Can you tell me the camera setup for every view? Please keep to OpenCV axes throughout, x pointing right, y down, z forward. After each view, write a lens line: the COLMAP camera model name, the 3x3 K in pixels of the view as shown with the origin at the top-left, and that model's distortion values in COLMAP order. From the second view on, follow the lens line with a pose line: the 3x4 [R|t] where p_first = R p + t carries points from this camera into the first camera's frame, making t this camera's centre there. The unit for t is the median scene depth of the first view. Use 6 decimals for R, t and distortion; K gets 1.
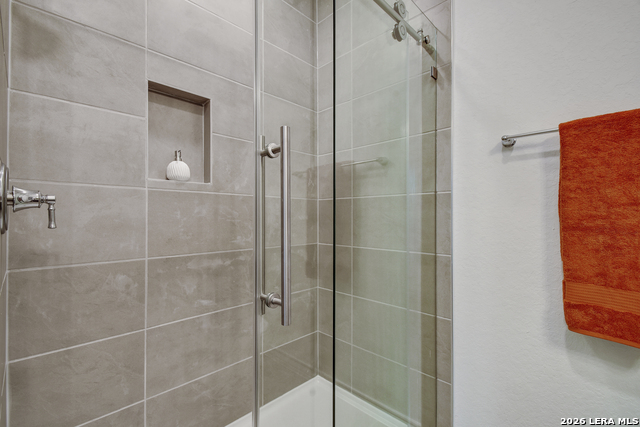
lens RADIAL K [[287.4, 0, 316.6], [0, 287.4, 217.0], [0, 0, 1]] dist [0.018343, -0.008874]
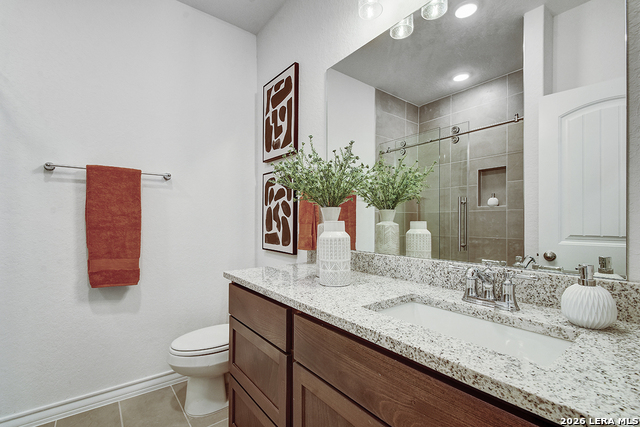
lens RADIAL K [[287.4, 0, 317.6], [0, 287.4, 220.4], [0, 0, 1]] dist [0.018343, -0.008874]
pose [[0.128462, 0.010186, 0.991662, -0.624677], [0.001786, 0.999943, -0.010503, 0.013362], [-0.991713, 0.003121, 0.128437, -0.513595]]
